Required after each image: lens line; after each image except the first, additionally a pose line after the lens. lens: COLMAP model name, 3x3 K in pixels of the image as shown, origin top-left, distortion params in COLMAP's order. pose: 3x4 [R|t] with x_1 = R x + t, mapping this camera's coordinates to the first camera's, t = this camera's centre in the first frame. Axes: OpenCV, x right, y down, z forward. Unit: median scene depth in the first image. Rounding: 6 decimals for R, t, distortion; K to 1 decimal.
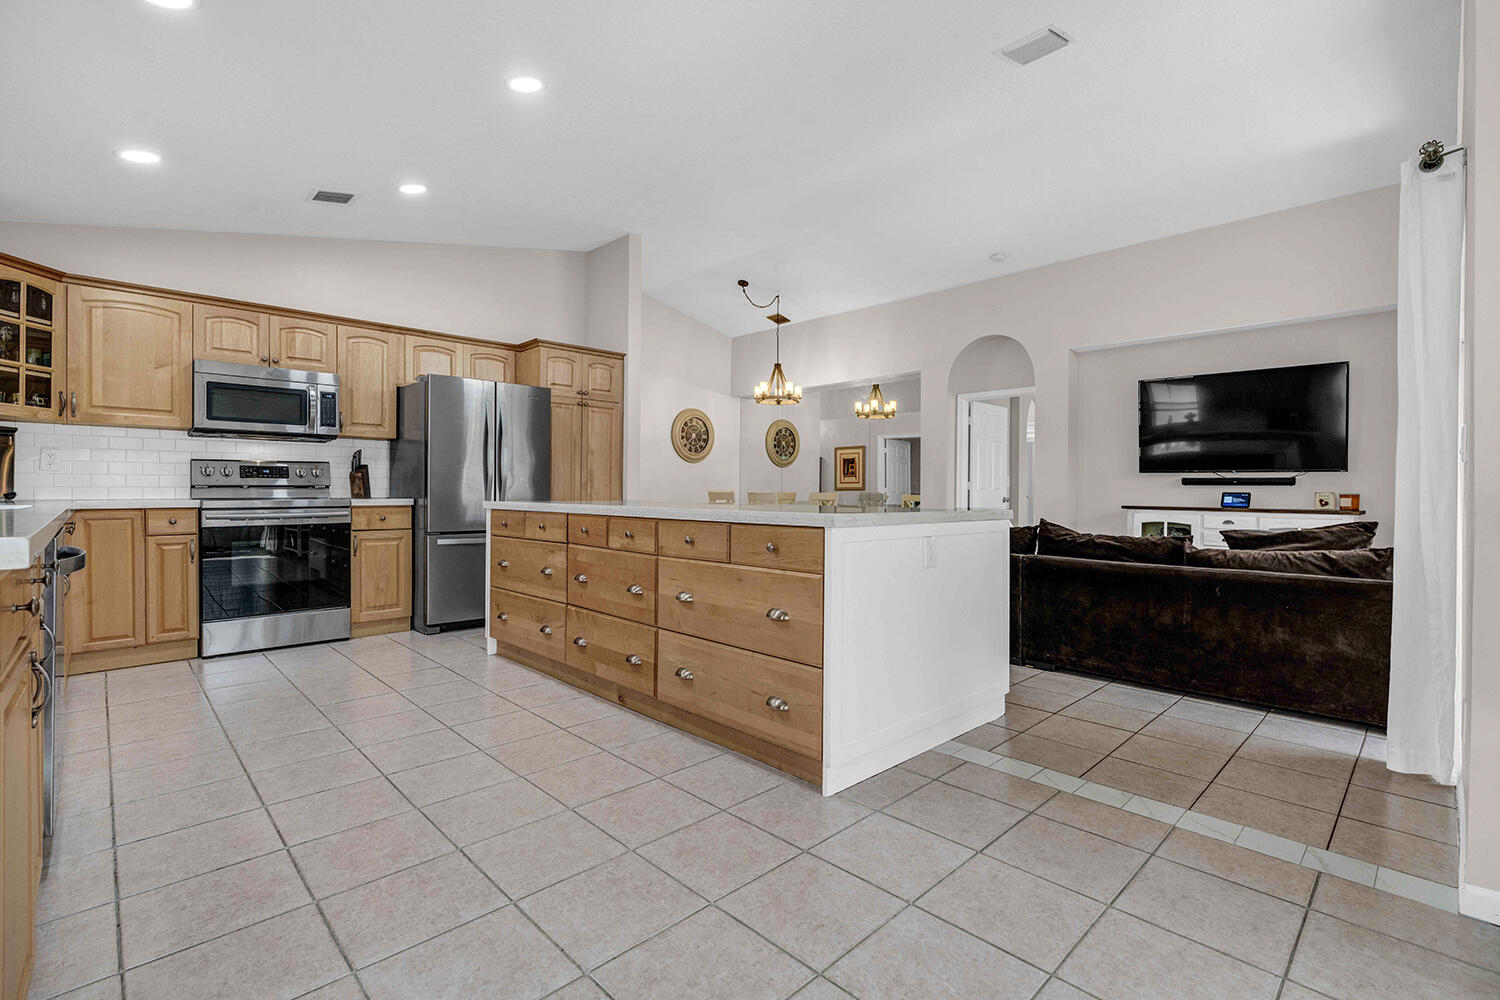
lens RADIAL K [[680.9, 0, 762.9], [0, 680.9, 494.6], [0, 0, 1]] dist [-0.004513, 0.002860]
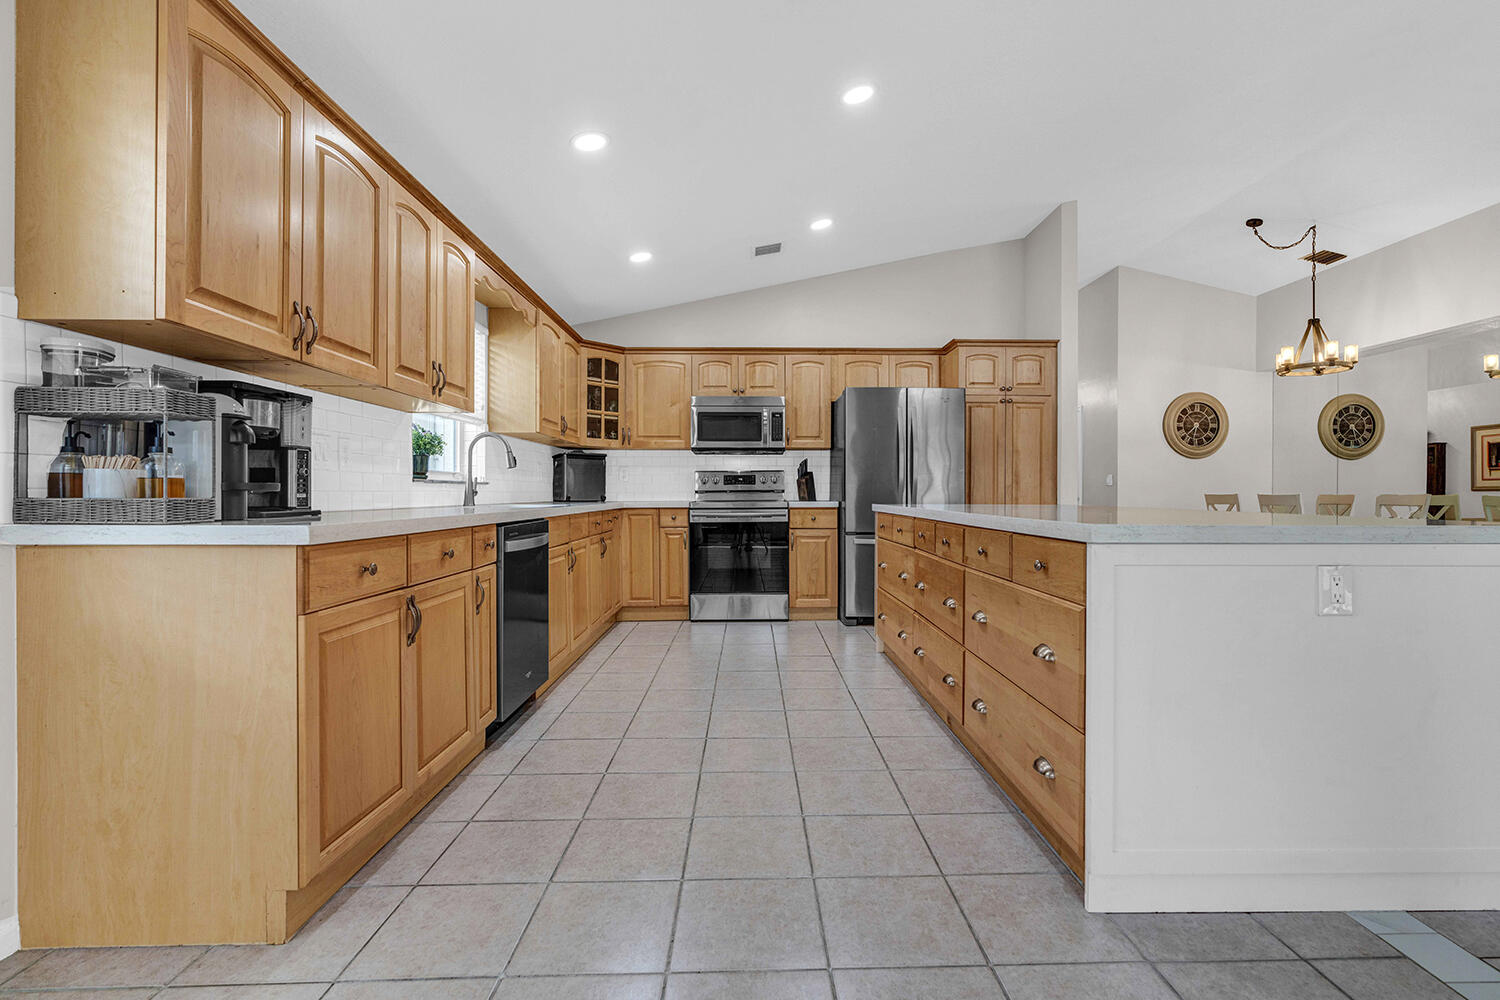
lens RADIAL K [[680.9, 0, 765.1], [0, 680.9, 494.7], [0, 0, 1]] dist [-0.004513, 0.002860]
pose [[0.728819, -0.003427, -0.684698, 0.185880], [0.000559, 0.999990, -0.004410, -0.000279], [0.684707, 0.002831, 0.728813, 0.124828]]
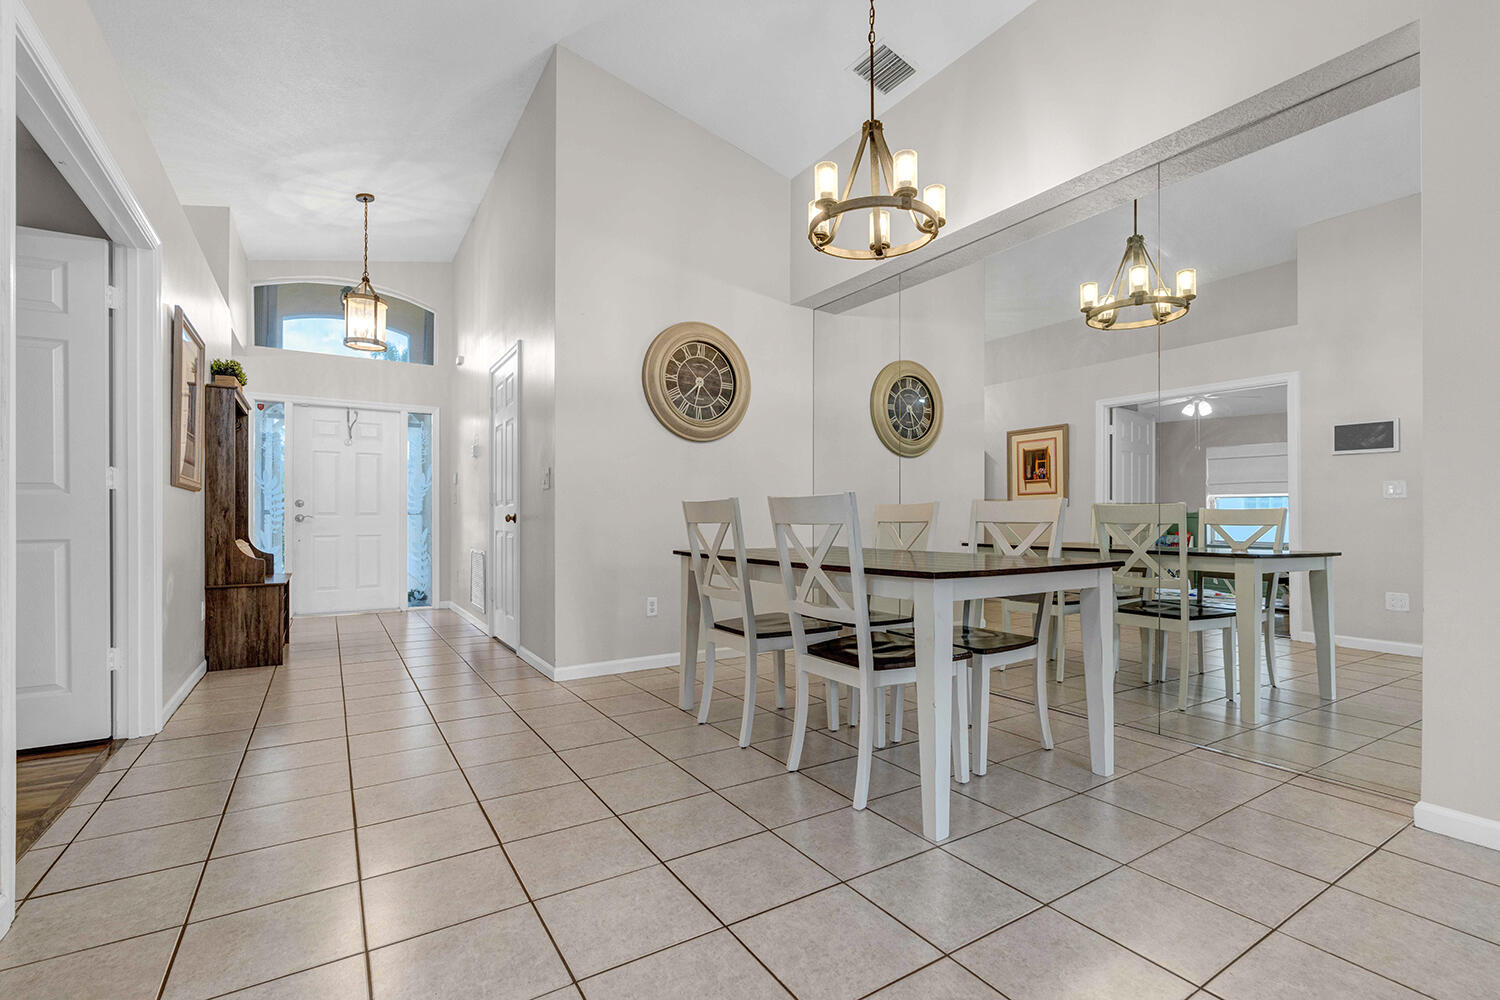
lens RADIAL K [[680.9, 0, 774.4], [0, 680.9, 513.2], [0, 0, 1]] dist [-0.004513, 0.002860]
pose [[0.981572, -0.007438, -0.190947, 0.074644], [0.005279, 0.999916, -0.011813, 0.012571], [0.191019, 0.010587, 0.981529, 1.336977]]
